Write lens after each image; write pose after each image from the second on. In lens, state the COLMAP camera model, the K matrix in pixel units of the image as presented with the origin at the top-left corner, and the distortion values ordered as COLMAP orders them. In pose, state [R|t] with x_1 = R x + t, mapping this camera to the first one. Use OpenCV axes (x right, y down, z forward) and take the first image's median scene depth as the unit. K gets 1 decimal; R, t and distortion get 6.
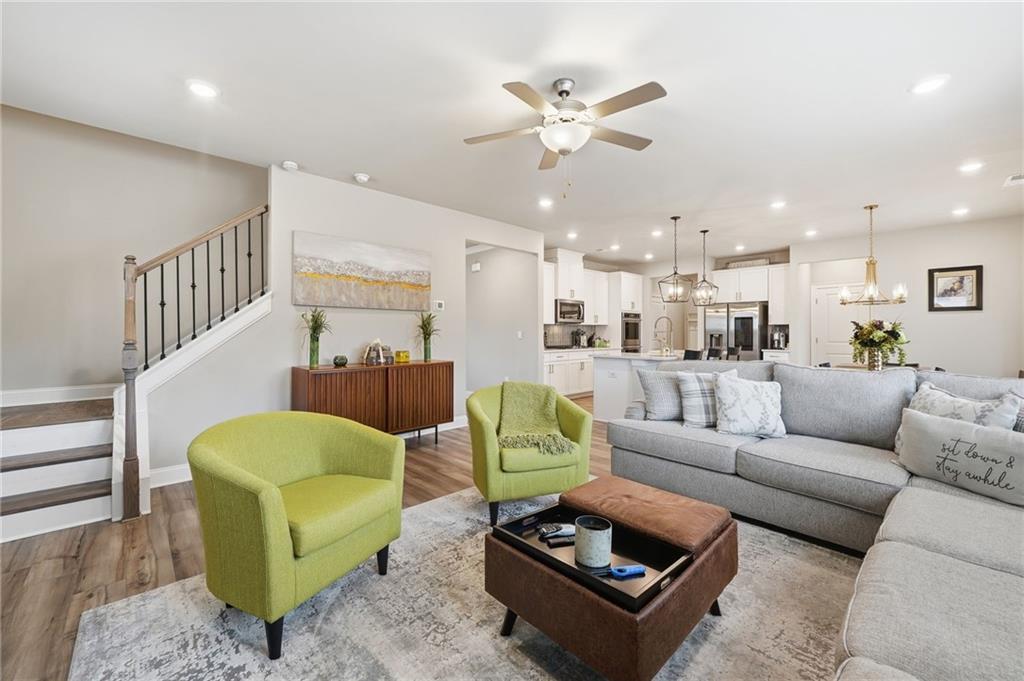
lens RADIAL K [[417.2, 0, 508.0], [0, 417.2, 333.3], [0, 0, 1]] dist [-0.000189, 0.000289]
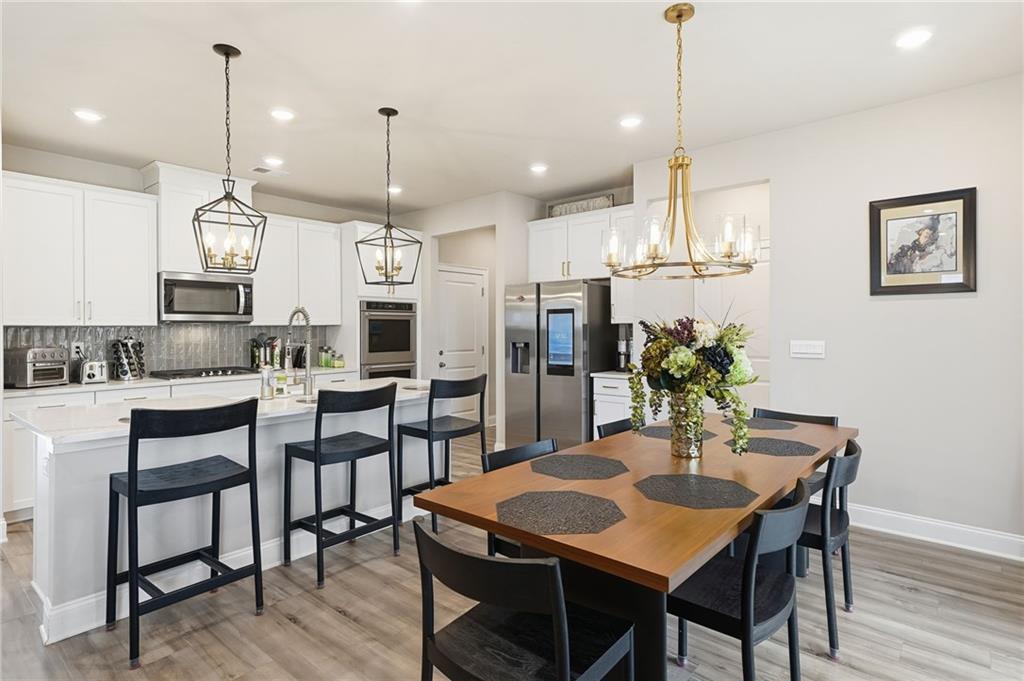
lens RADIAL K [[541.7, 0, 508.2], [0, 541.7, 332.3], [0, 0, 1]] dist [0.019507, -0.003621]
pose [[0.996431, -0.007254, 0.084104, 0.570830], [0.006896, 0.999966, 0.004539, -0.018327], [-0.084134, -0.003943, 0.996447, 0.447157]]
